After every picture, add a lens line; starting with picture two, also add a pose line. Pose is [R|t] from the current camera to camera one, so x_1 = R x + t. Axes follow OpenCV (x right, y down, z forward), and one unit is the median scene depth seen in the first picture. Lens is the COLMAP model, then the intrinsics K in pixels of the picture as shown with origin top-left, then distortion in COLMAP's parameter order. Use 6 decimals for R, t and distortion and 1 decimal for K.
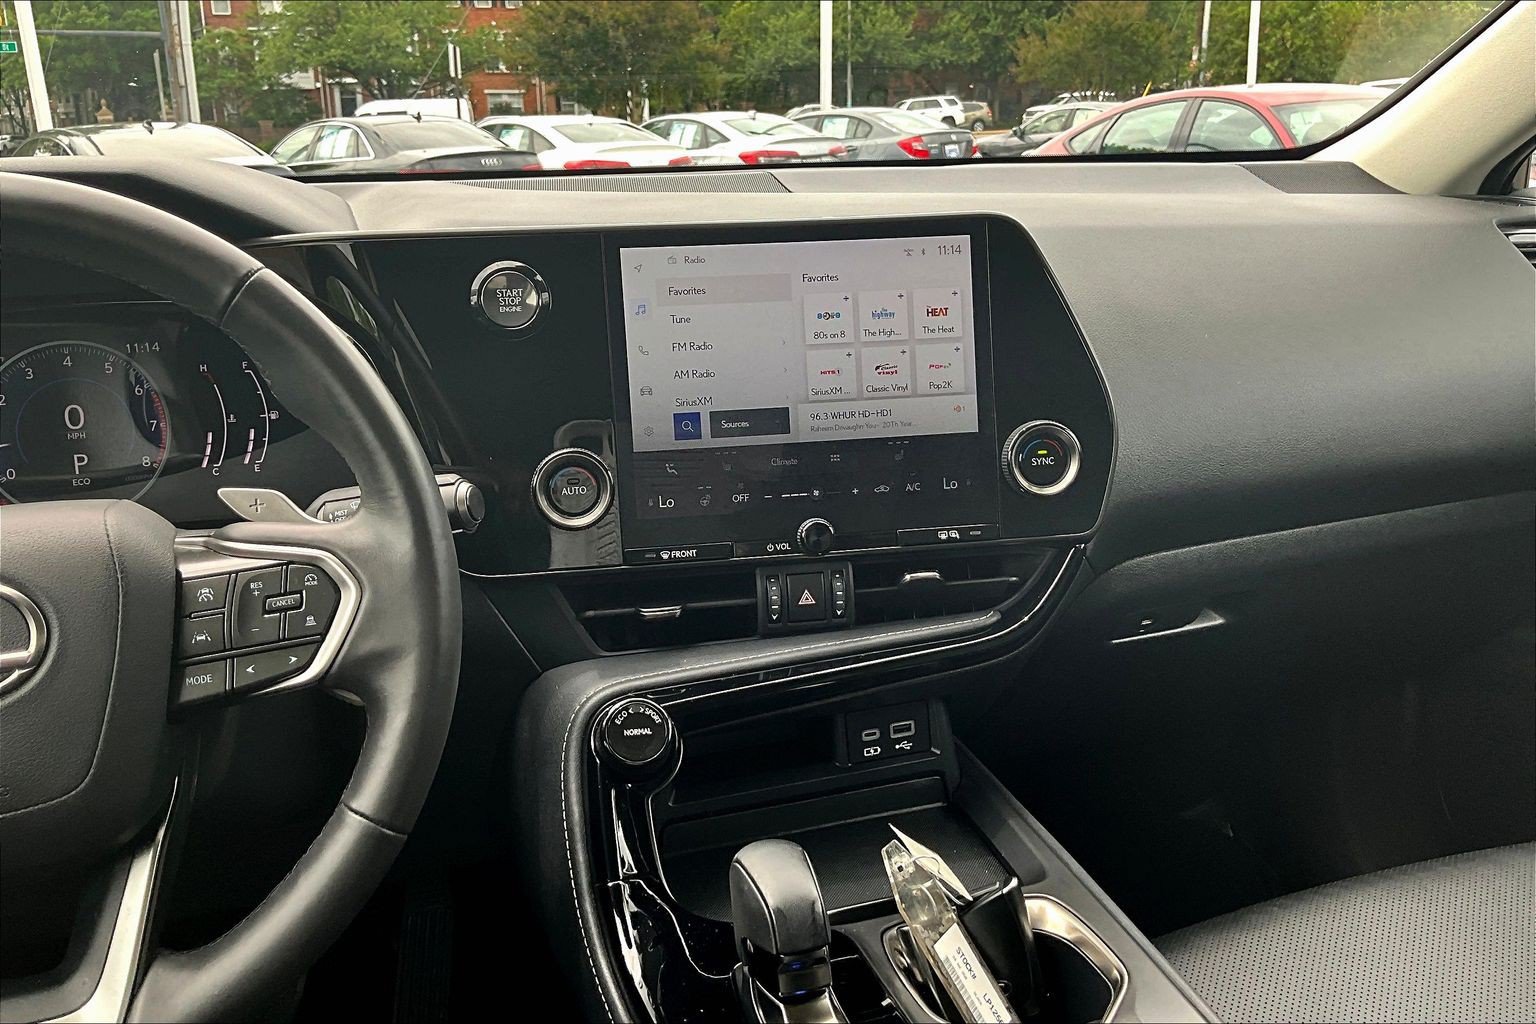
lens RADIAL K [[1248.3, 0, 768.0], [0, 1248.3, 512.0], [0, 0, 1]] dist [0.214809, -0.372592]
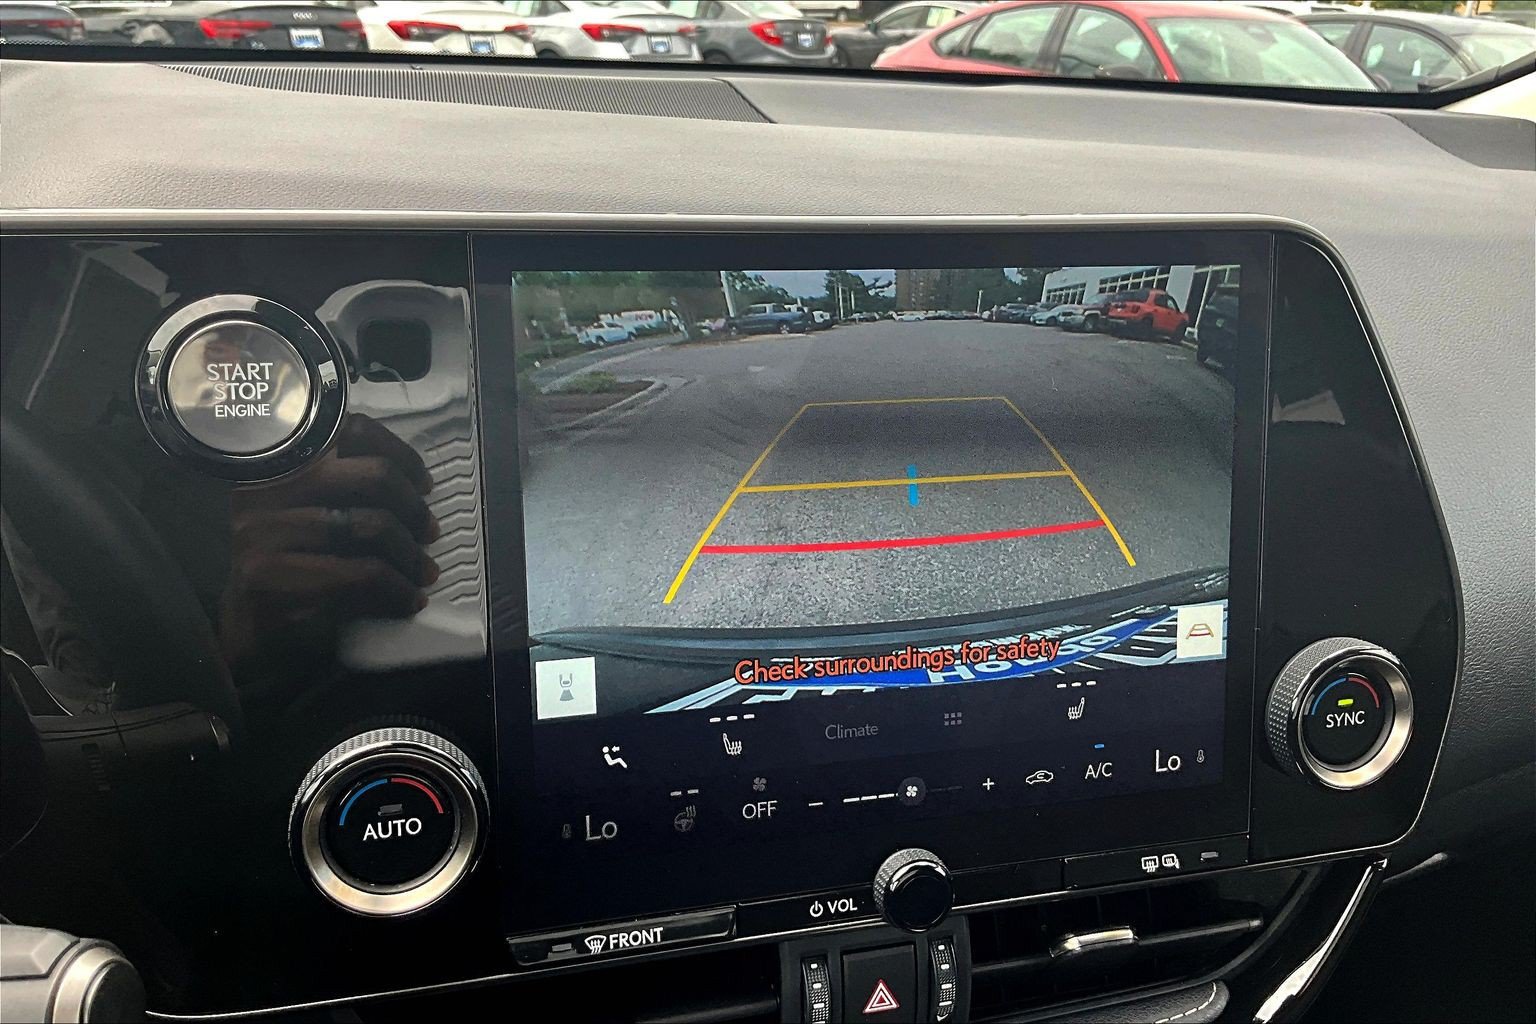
lens RADIAL K [[1248.3, 0, 768.0], [0, 1248.3, 512.0], [0, 0, 1]] dist [0.214809, -0.372592]
pose [[0.991211, 0.021698, 0.130499, -0.079671], [-0.032435, 0.996208, 0.080726, -0.154716], [-0.128253, -0.084249, 0.988157, 0.516501]]
